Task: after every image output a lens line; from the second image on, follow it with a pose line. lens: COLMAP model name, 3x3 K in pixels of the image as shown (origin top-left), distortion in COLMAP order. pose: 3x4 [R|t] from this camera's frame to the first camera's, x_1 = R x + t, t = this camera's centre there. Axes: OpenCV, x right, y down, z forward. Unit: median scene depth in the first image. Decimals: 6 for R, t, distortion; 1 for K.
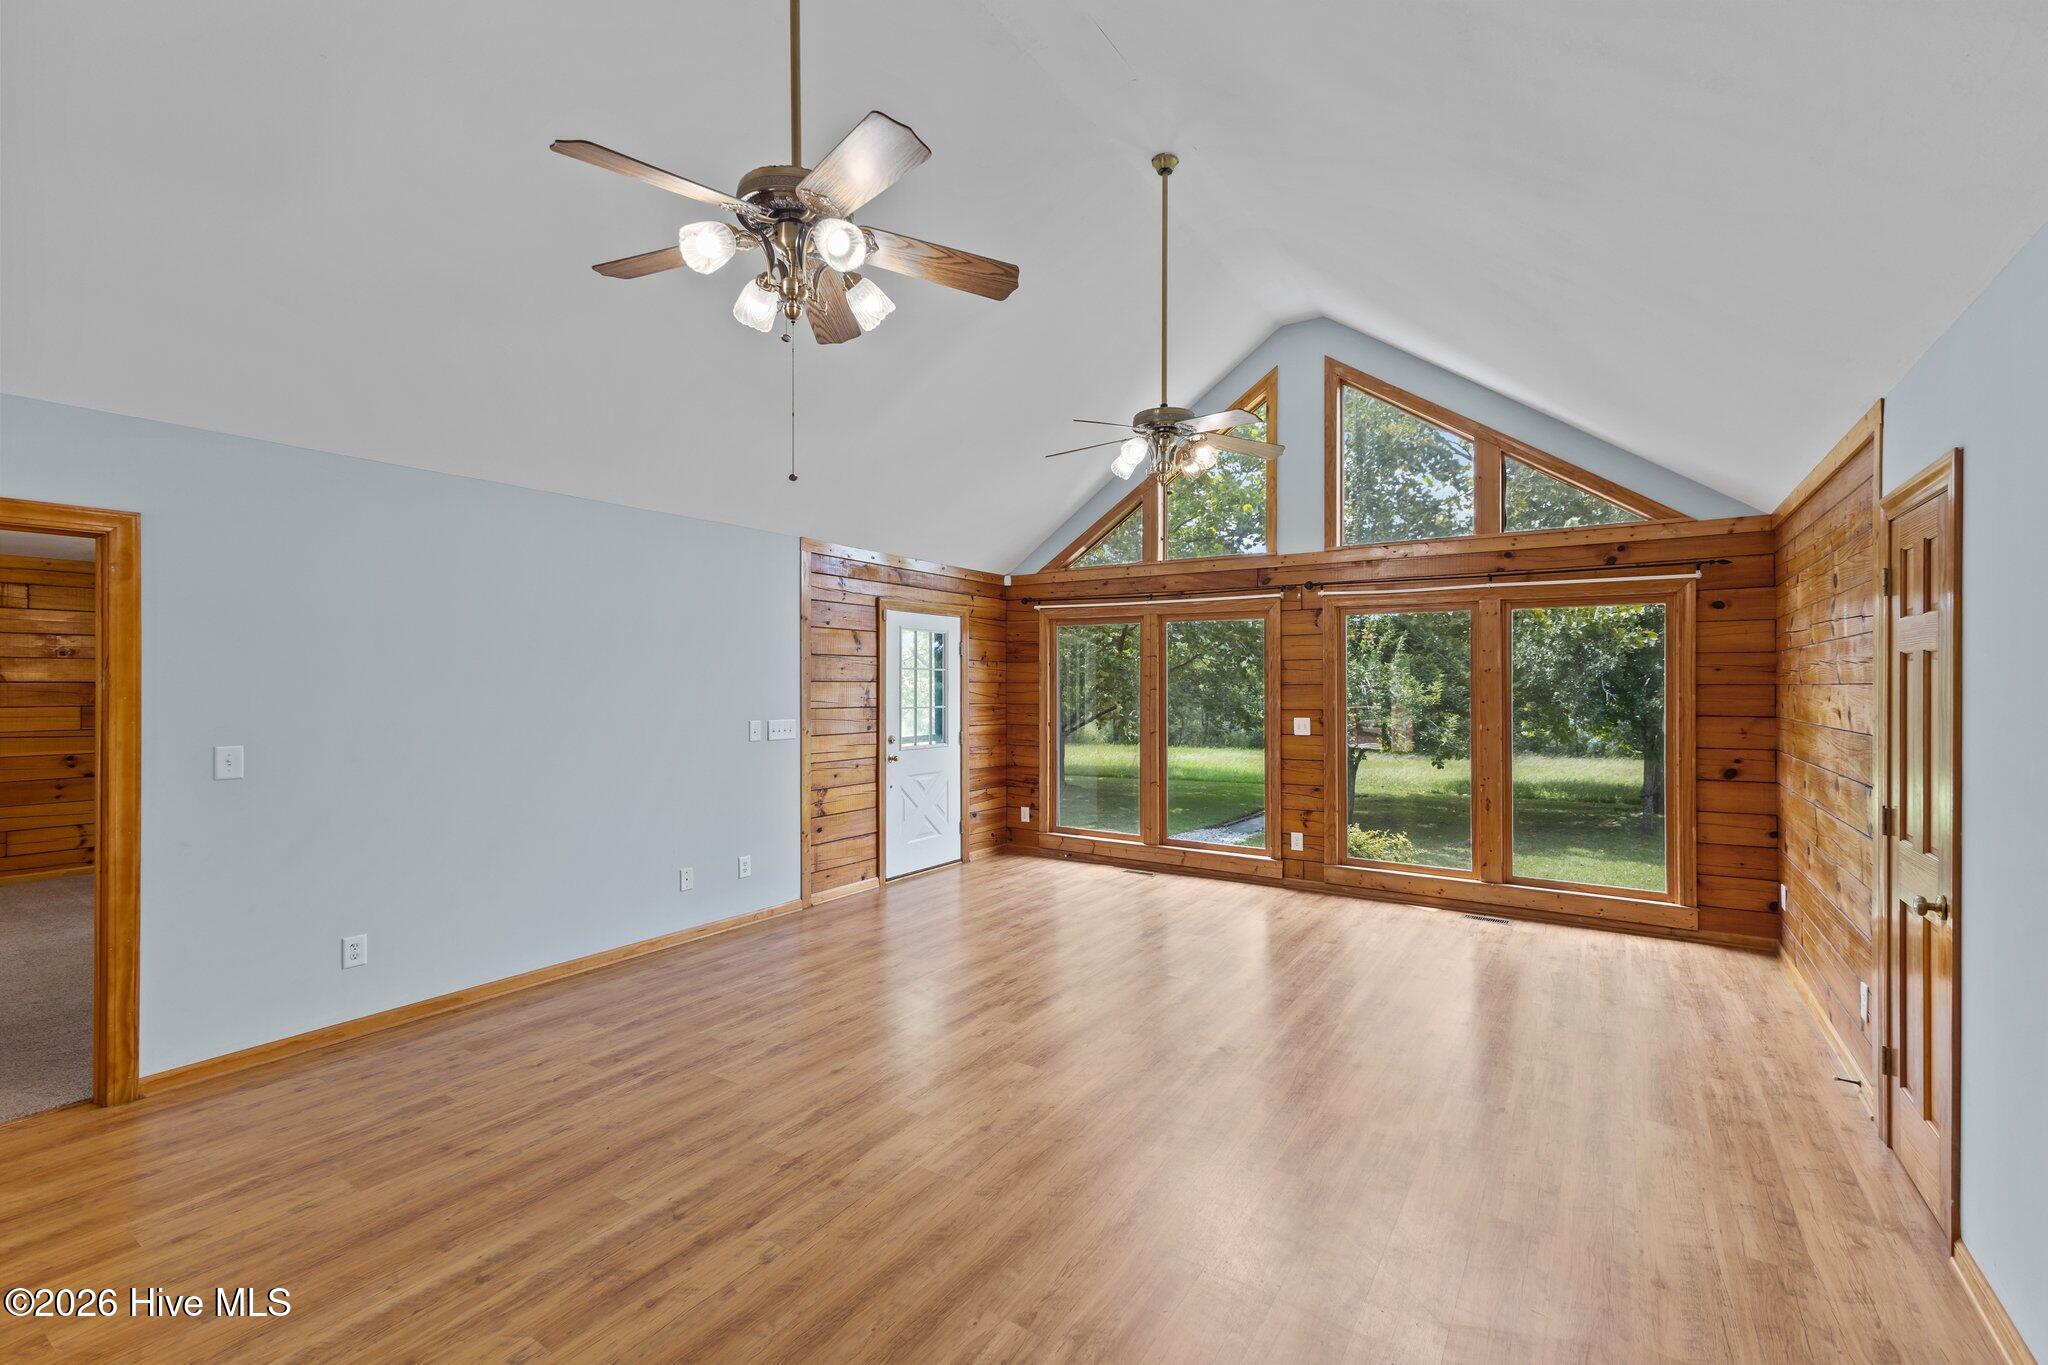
lens RADIAL K [[884.3, 0, 1025.2], [0, 884.3, 678.7], [0, 0, 1]] dist [0.013652, -0.001754]
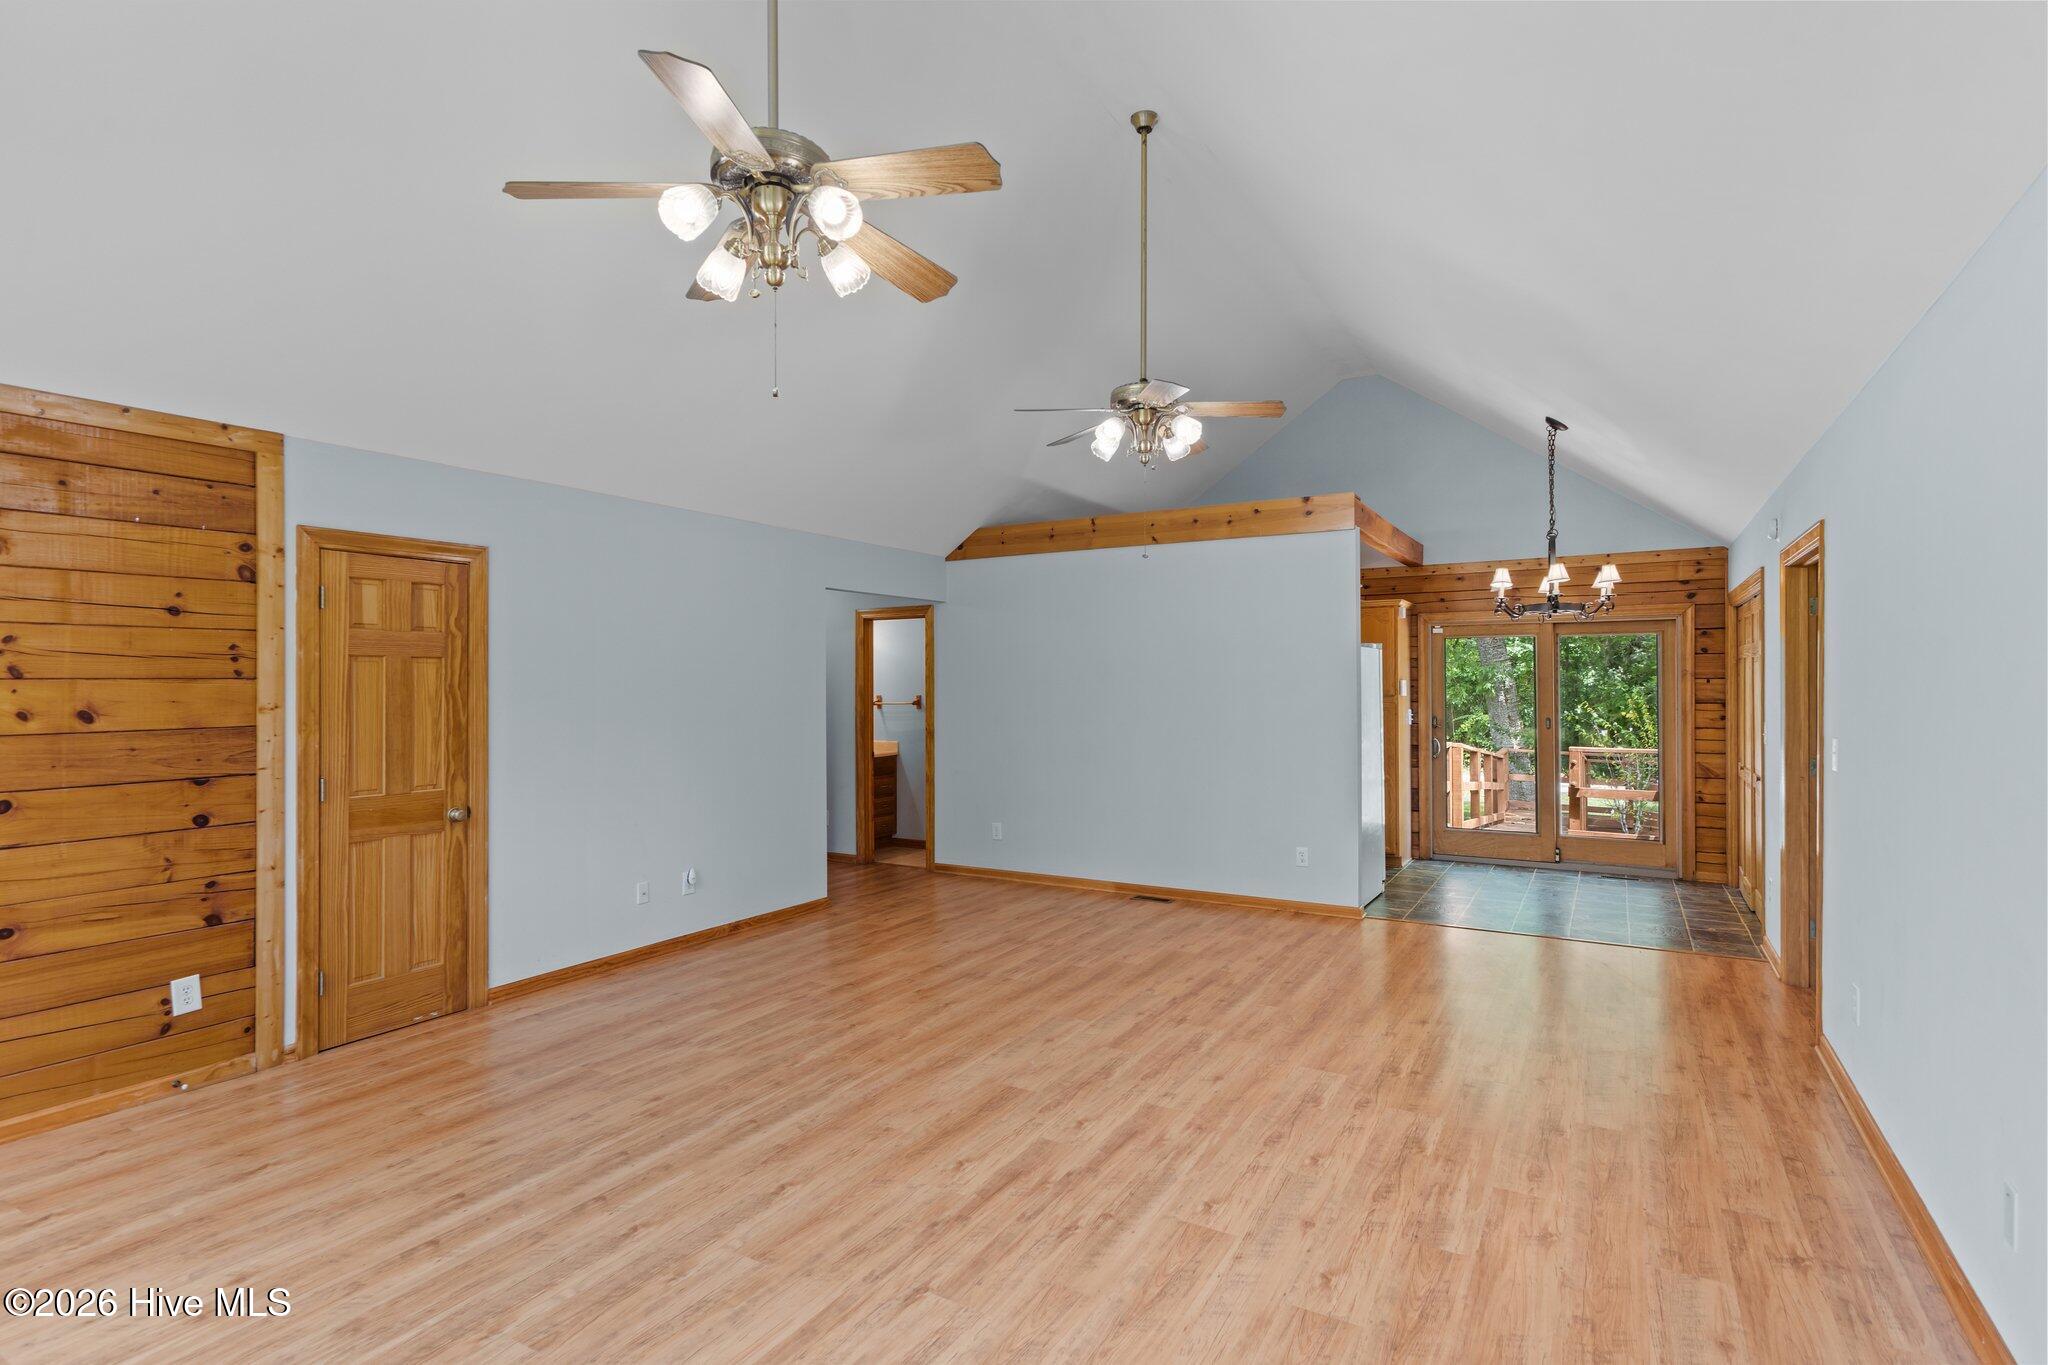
lens RADIAL K [[1012.8, 0, 1027.4], [0, 1012.8, 679.9], [0, 0, 1]] dist [0.016907, -0.006259]
pose [[-0.998263, 0.002967, -0.058848, 0.035500], [0.003464, 0.999959, -0.008348, 0.011597], [0.058820, -0.008537, -0.998232, 1.297356]]
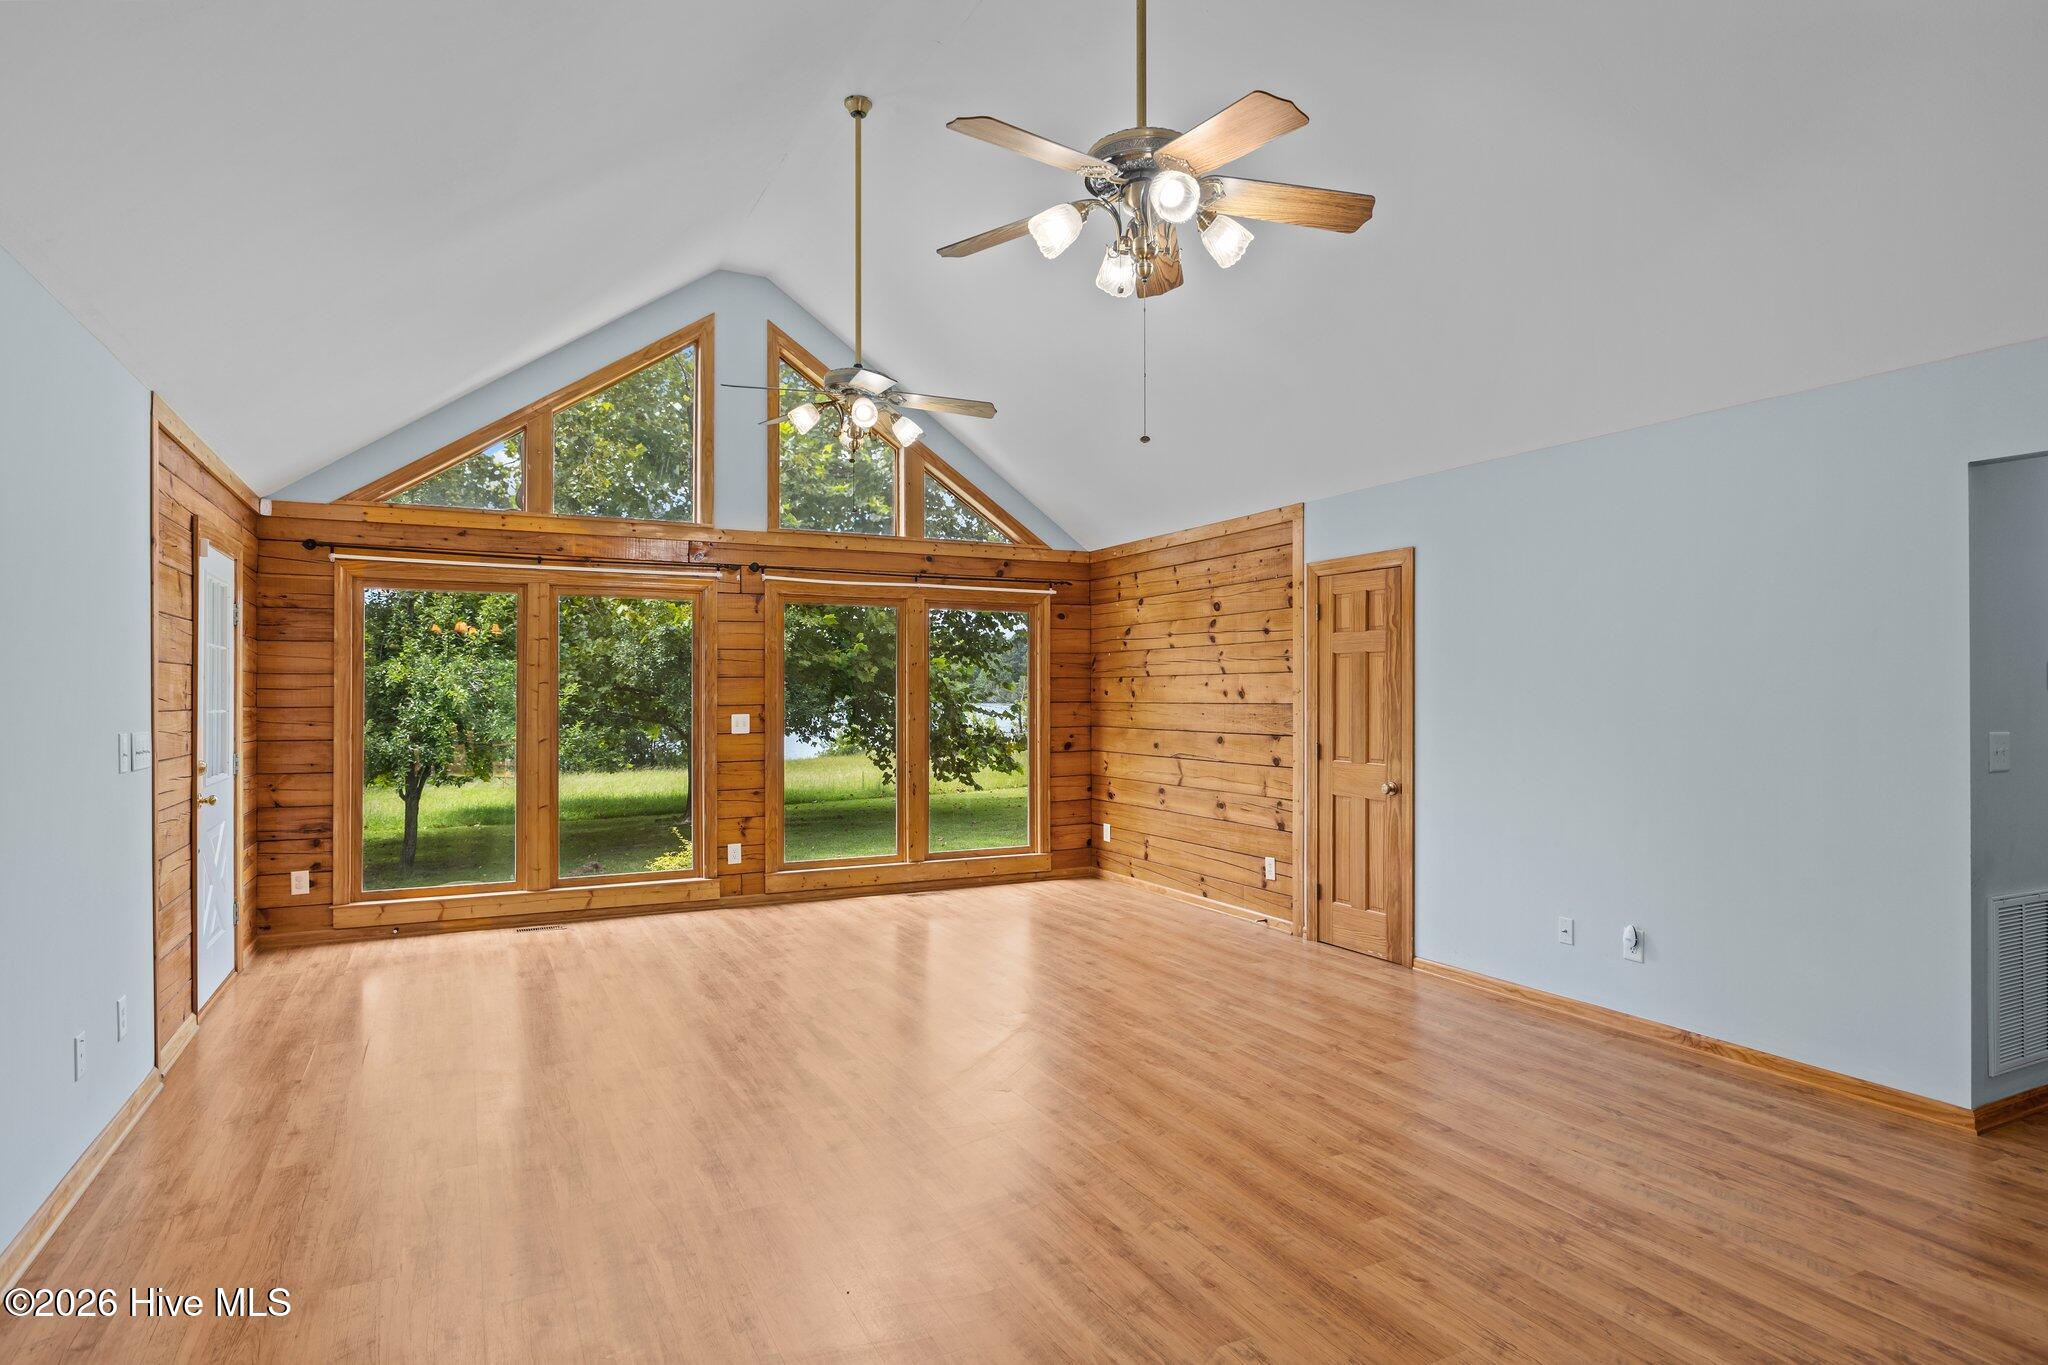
lens RADIAL K [[1123.7, 0, 1024.2], [0, 1123.7, 674.5], [0, 0, 1]] dist [0.001777, -0.001242]
pose [[0.495800, 0.011802, 0.868357, -0.620246], [-0.001058, 0.999915, -0.012985, 0.021445], [-0.868436, 0.005519, 0.495770, 0.221298]]
